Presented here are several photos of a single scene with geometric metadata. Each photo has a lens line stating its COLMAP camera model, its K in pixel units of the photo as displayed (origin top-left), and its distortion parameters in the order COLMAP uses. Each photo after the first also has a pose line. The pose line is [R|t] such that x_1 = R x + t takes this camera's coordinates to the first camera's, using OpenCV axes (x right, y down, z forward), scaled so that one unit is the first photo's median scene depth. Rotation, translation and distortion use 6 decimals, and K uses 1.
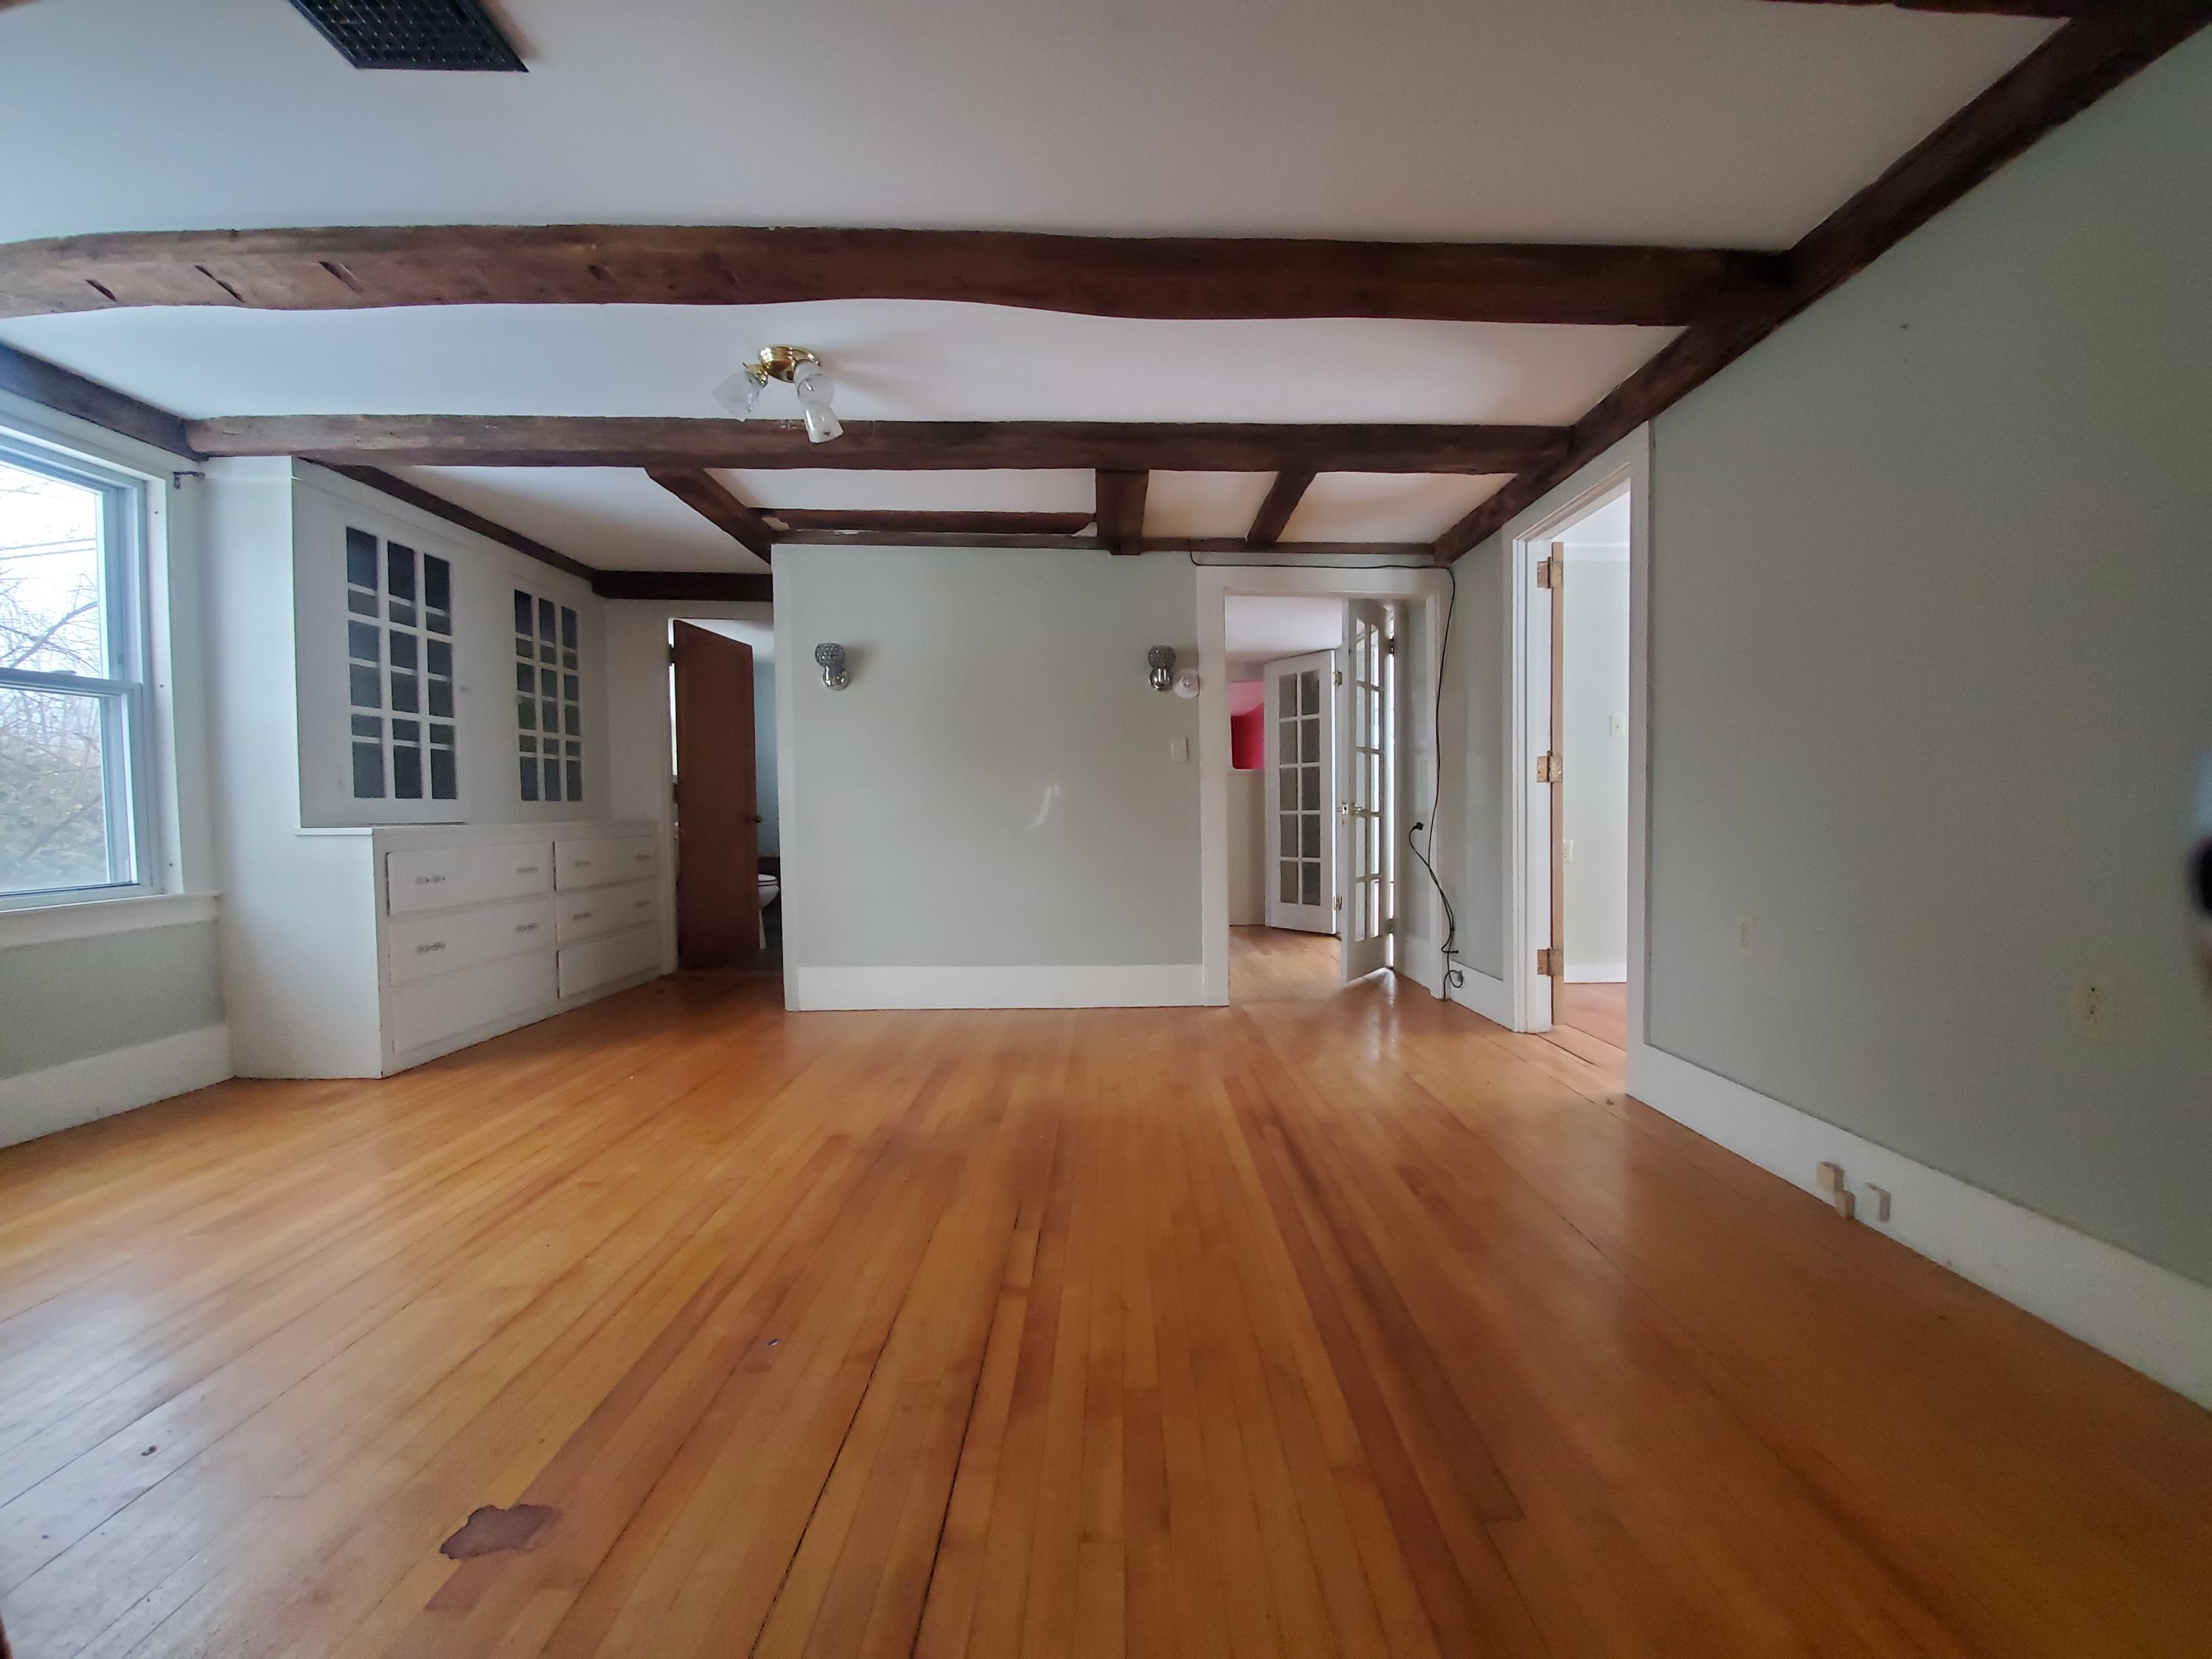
lens RADIAL K [[871.9, 0, 1116.5], [0, 871.9, 839.9], [0, 0, 1]] dist [-0.004821, -0.008884]
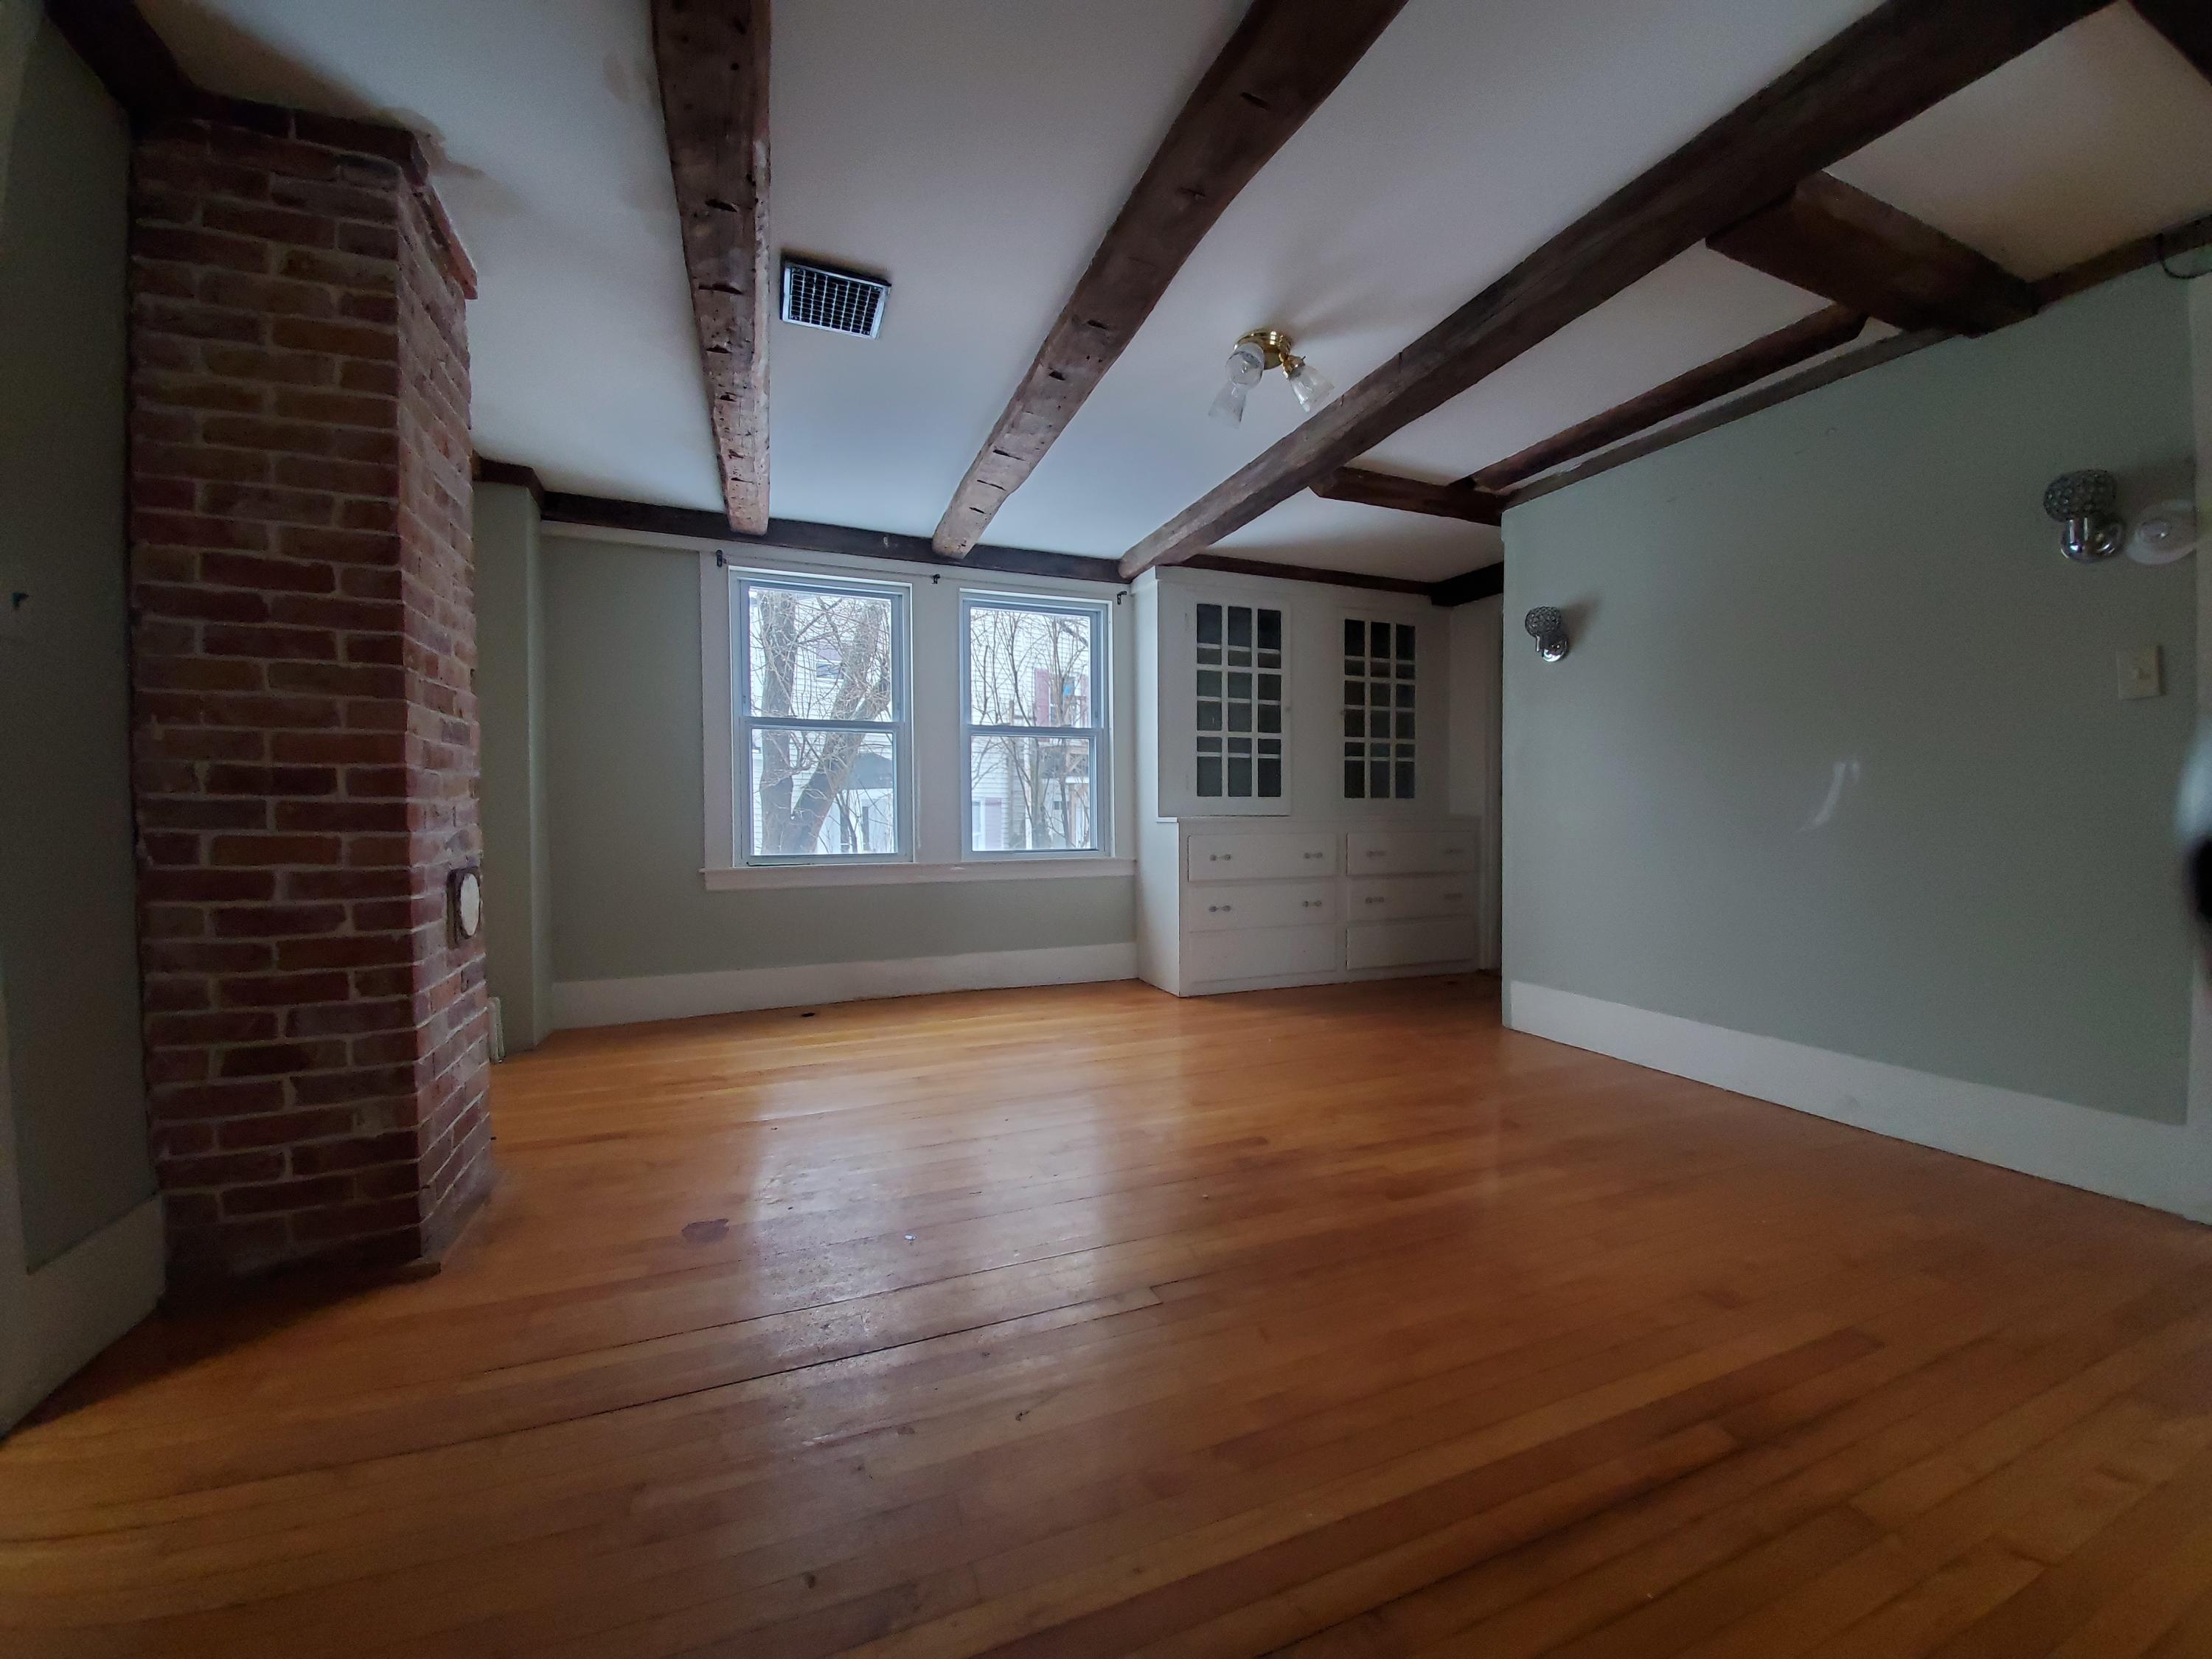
lens RADIAL K [[871.9, 0, 1175.9], [0, 871.9, 839.6], [0, 0, 1]] dist [-0.004821, -0.008884]
pose [[0.373047, 0.028696, -0.927369, 0.379519], [-0.034325, 0.999264, 0.017113, -0.001316], [0.927177, 0.025448, 0.373757, 0.398500]]
